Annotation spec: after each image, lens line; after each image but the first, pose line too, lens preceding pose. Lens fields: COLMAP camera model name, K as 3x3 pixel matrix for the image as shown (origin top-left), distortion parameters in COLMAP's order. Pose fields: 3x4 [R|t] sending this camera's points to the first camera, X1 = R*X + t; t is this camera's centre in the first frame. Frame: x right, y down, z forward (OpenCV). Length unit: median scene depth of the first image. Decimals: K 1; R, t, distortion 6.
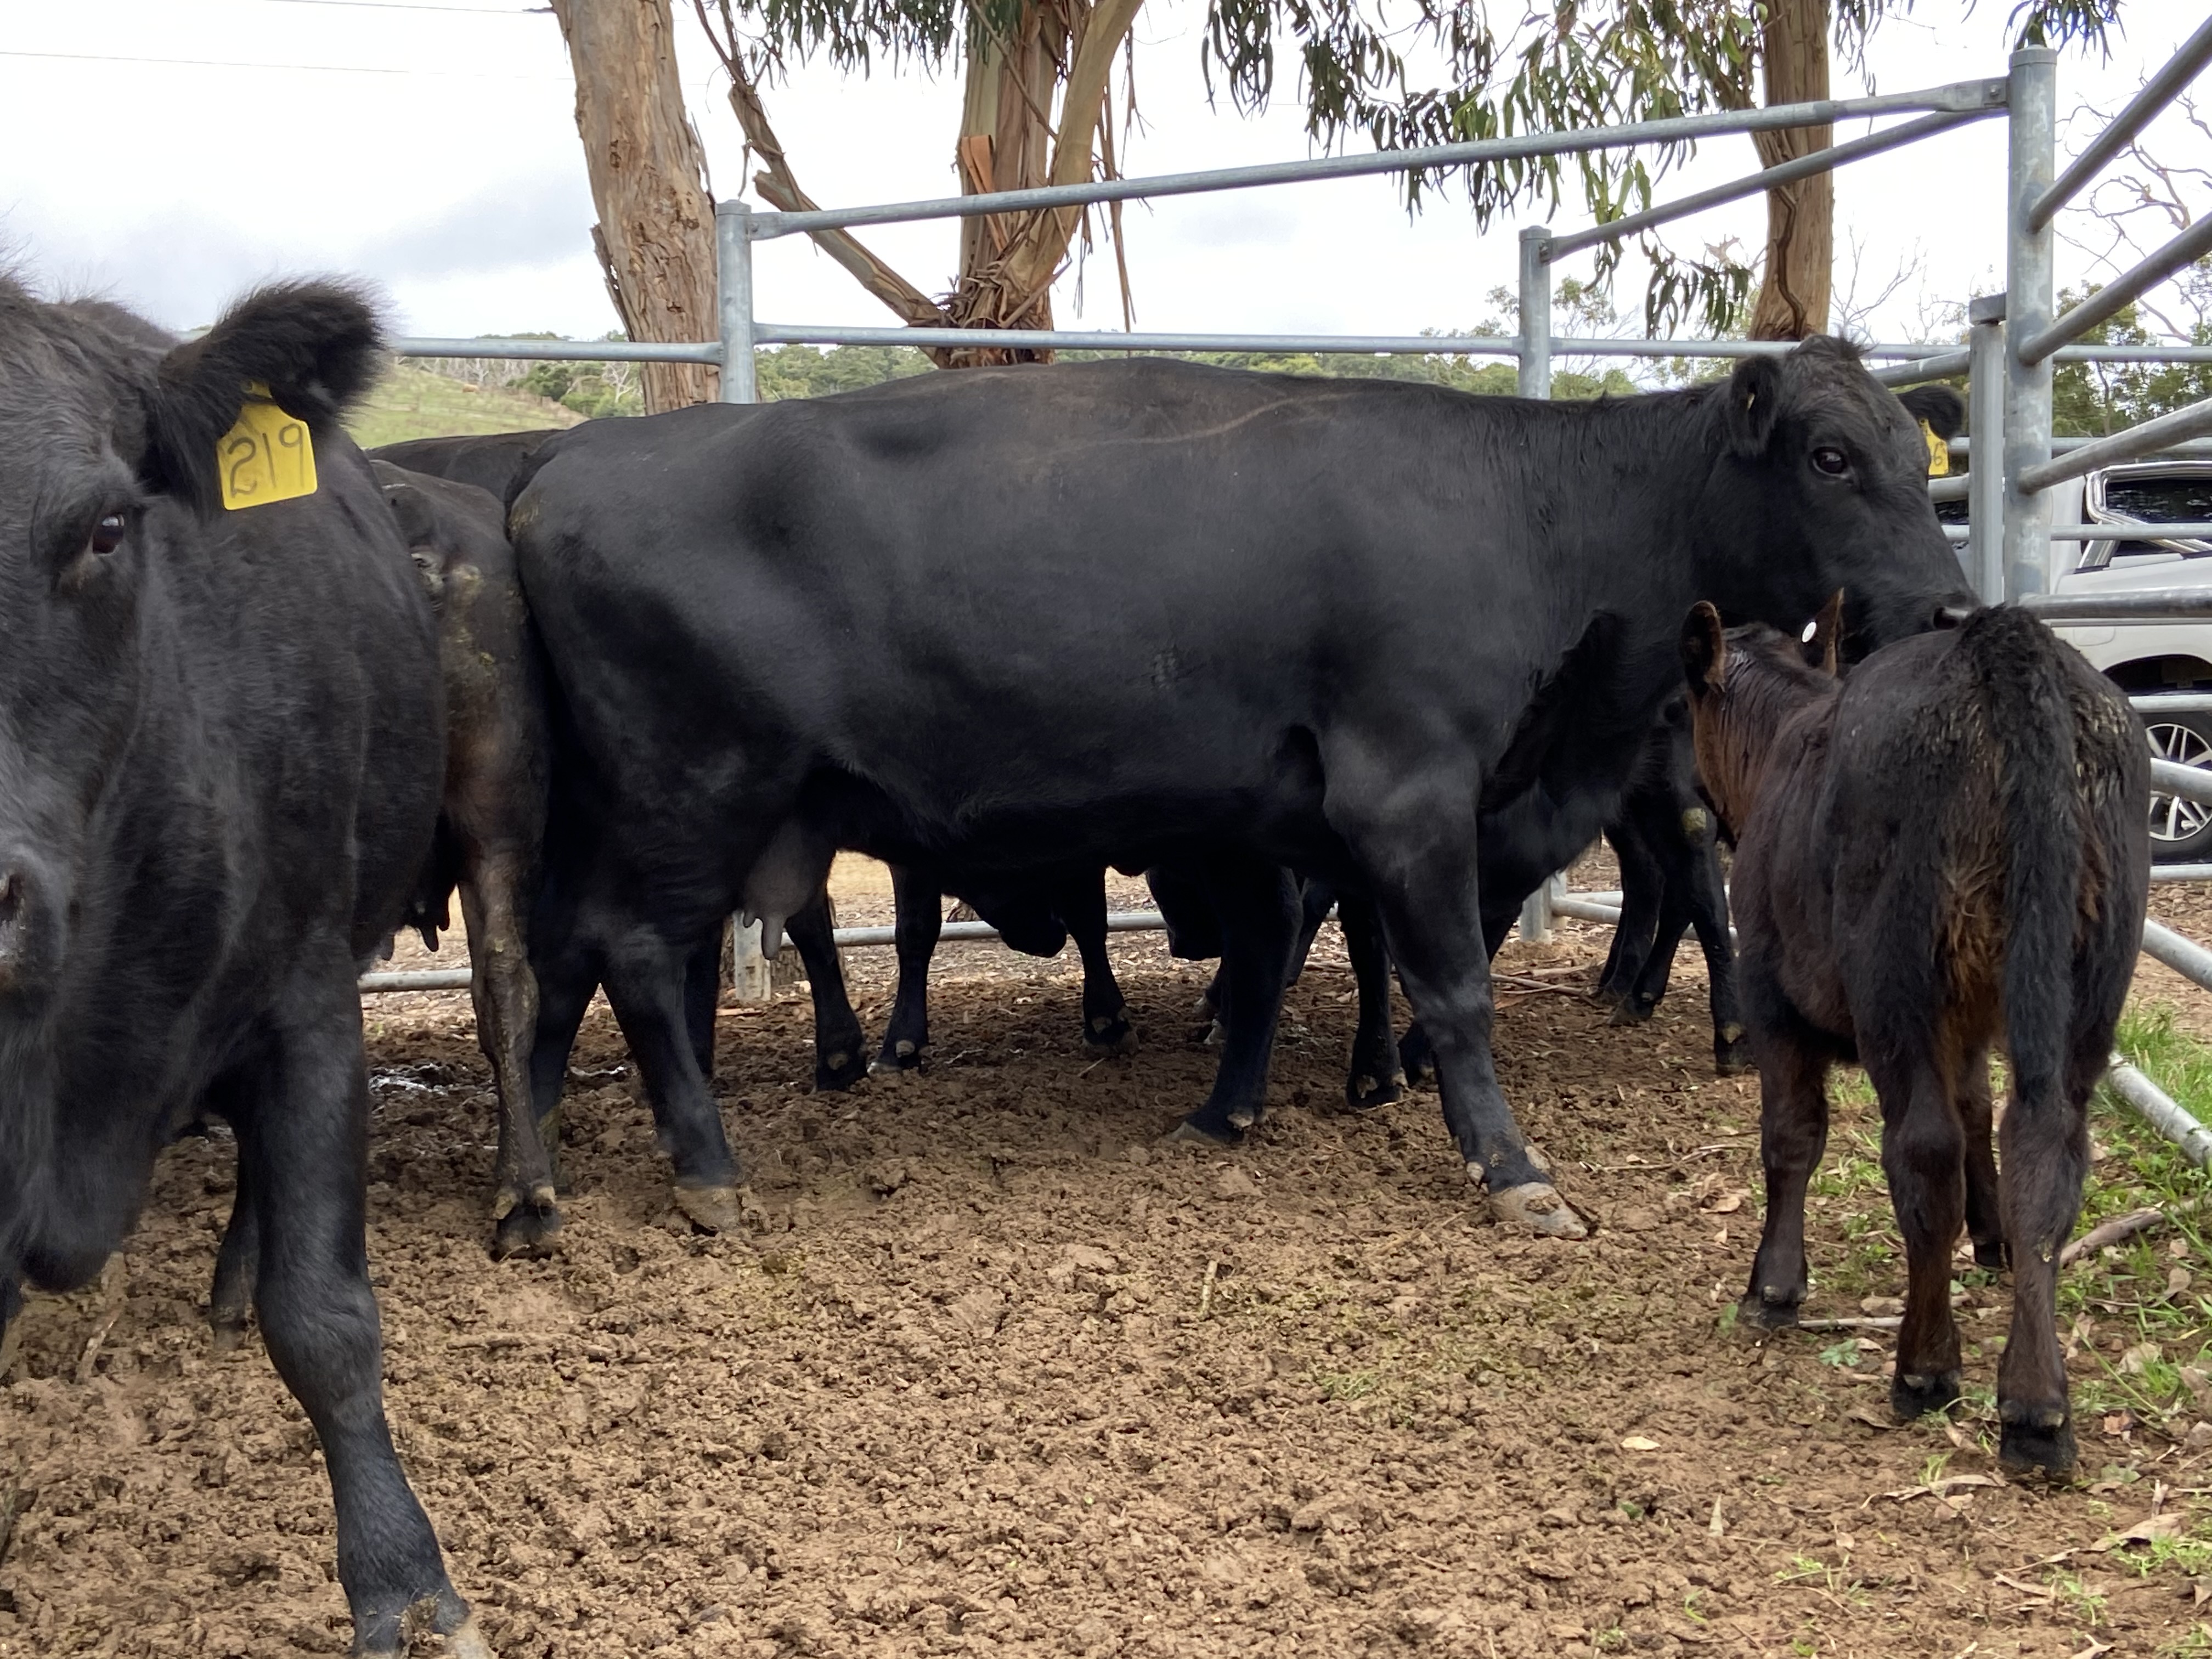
lens RADIAL K [[2753.2, 0, 1055.5], [0, 2753.2, 811.2], [0, 0, 1]] dist [0.082591, 0.000000]
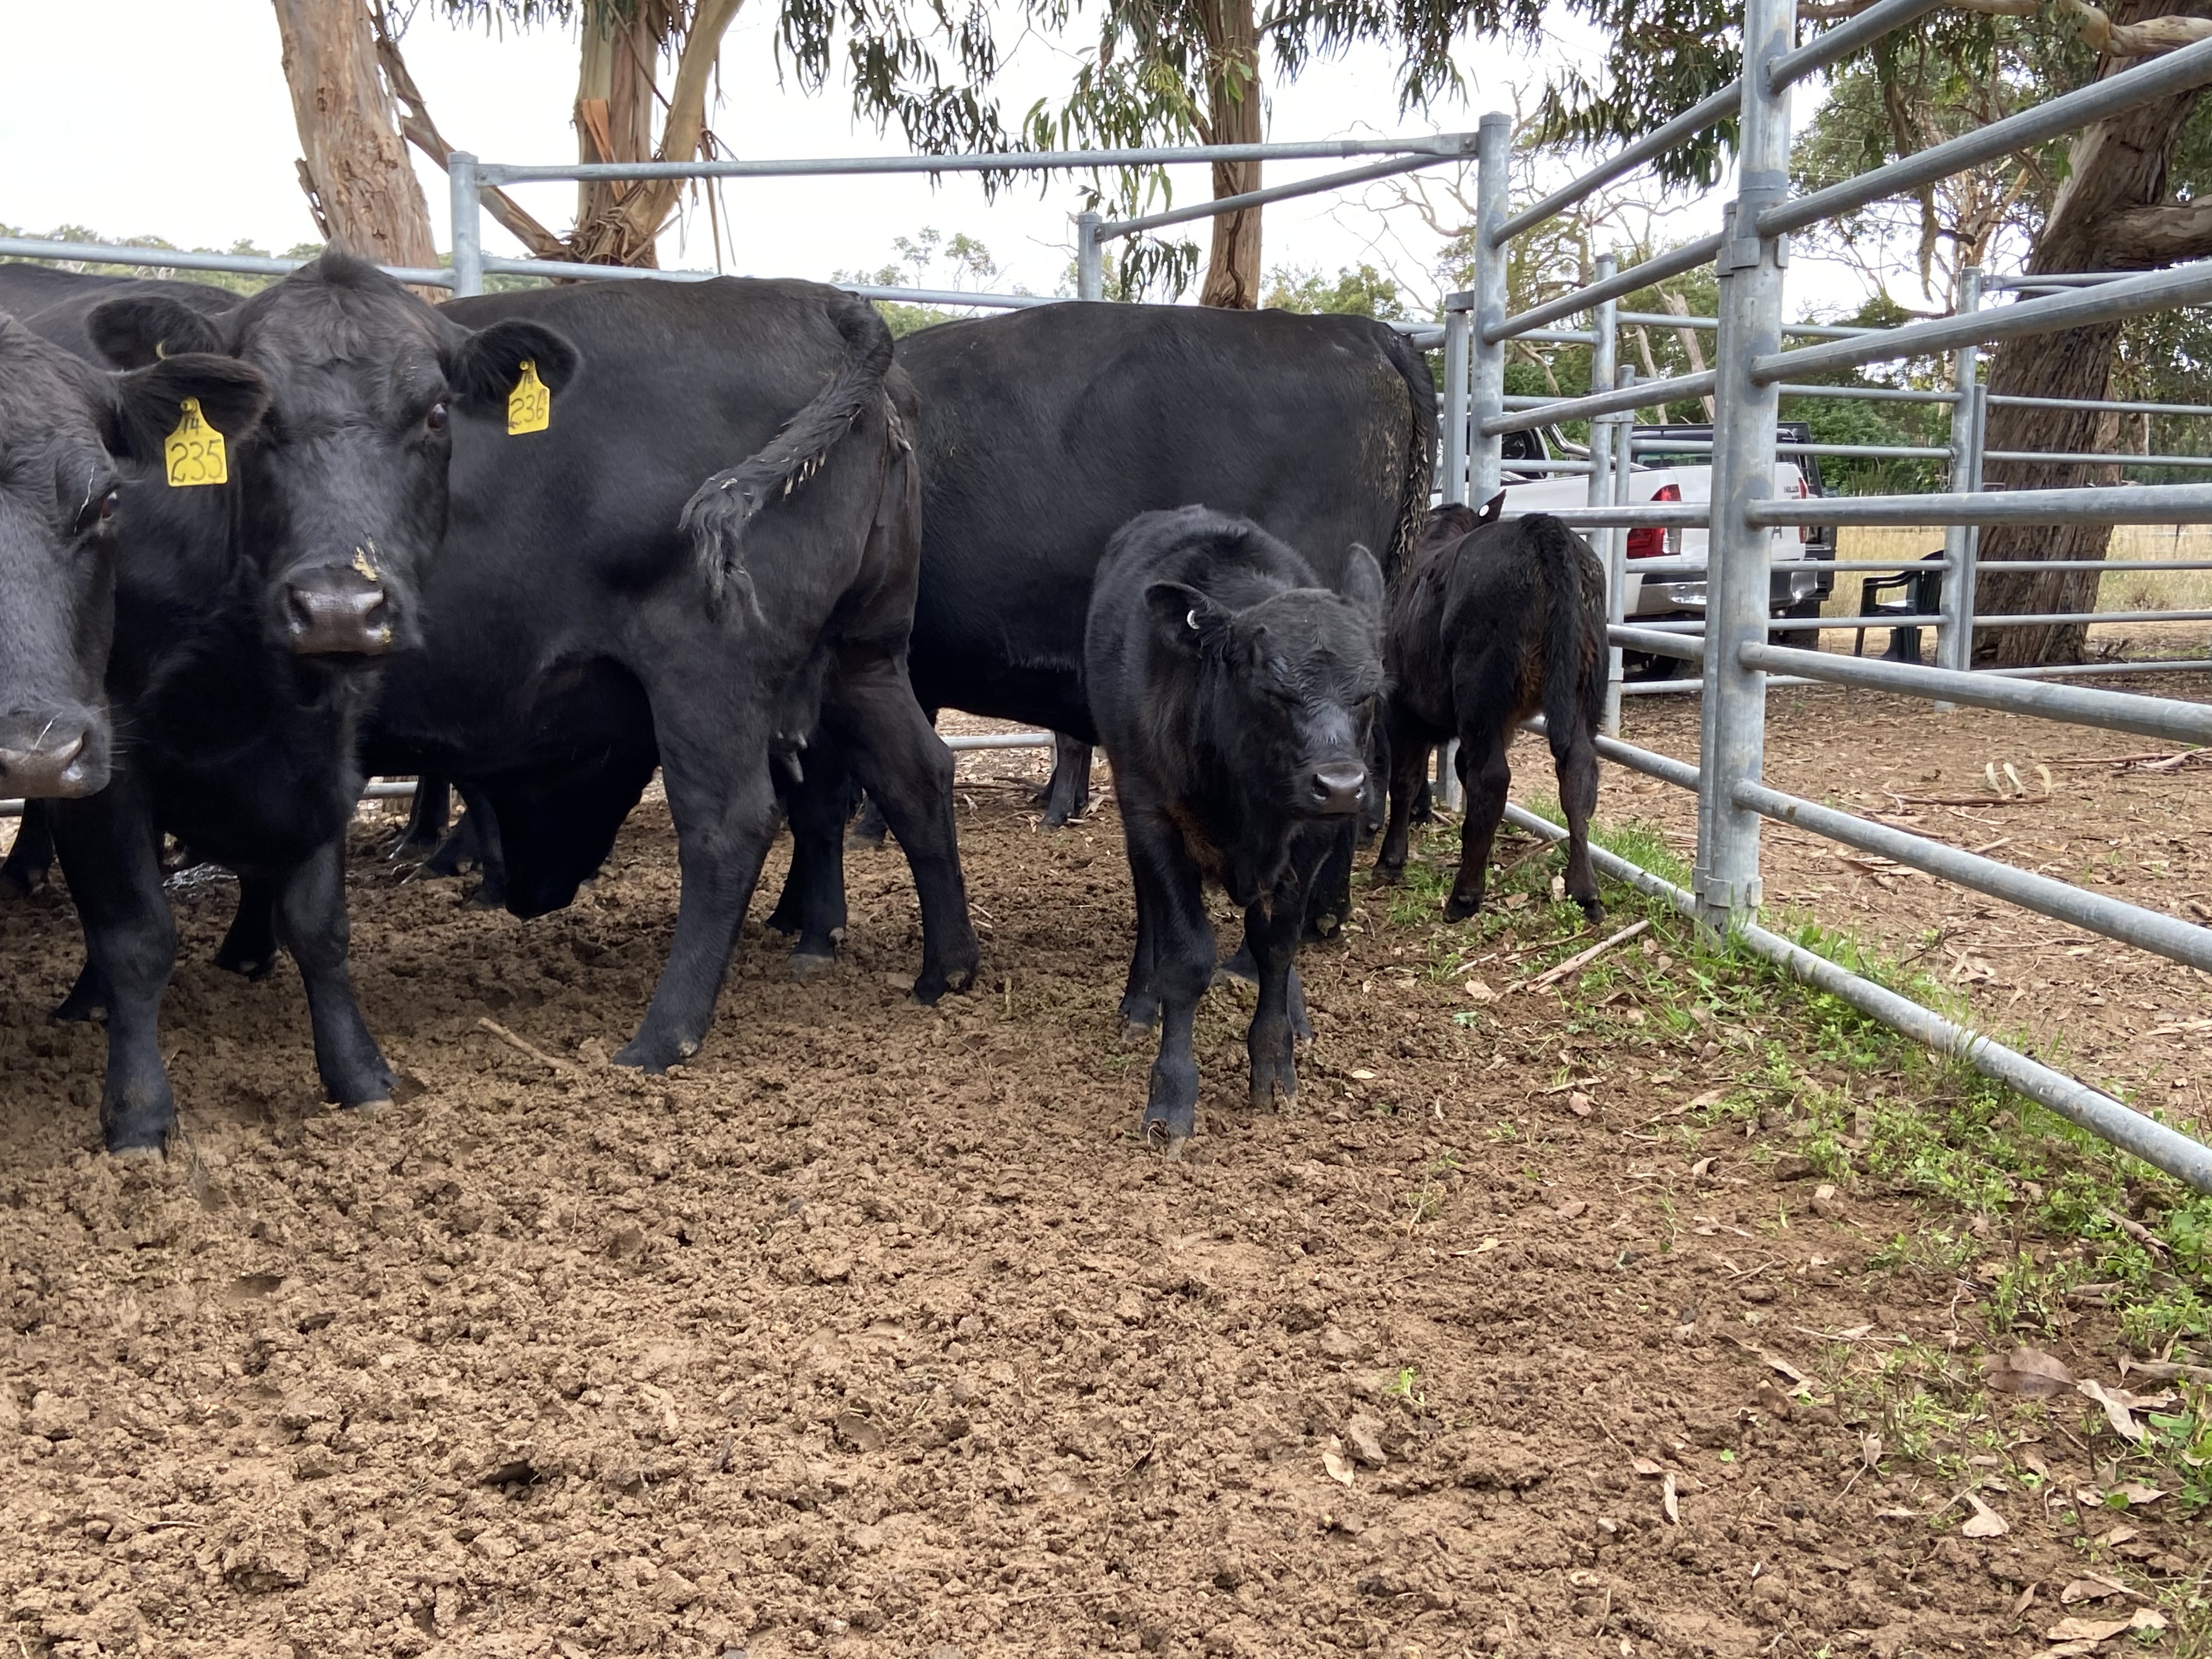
lens RADIAL K [[2317.4, 0, 1105.6], [0, 2317.4, 806.0], [0, 0, 1]] dist [0.071637, 0.000000]
pose [[0.968376, -0.008073, 0.249366, -0.170183], [-0.005548, 0.998533, 0.053869, 0.012331], [-0.249435, -0.053548, 0.966910, -0.119833]]
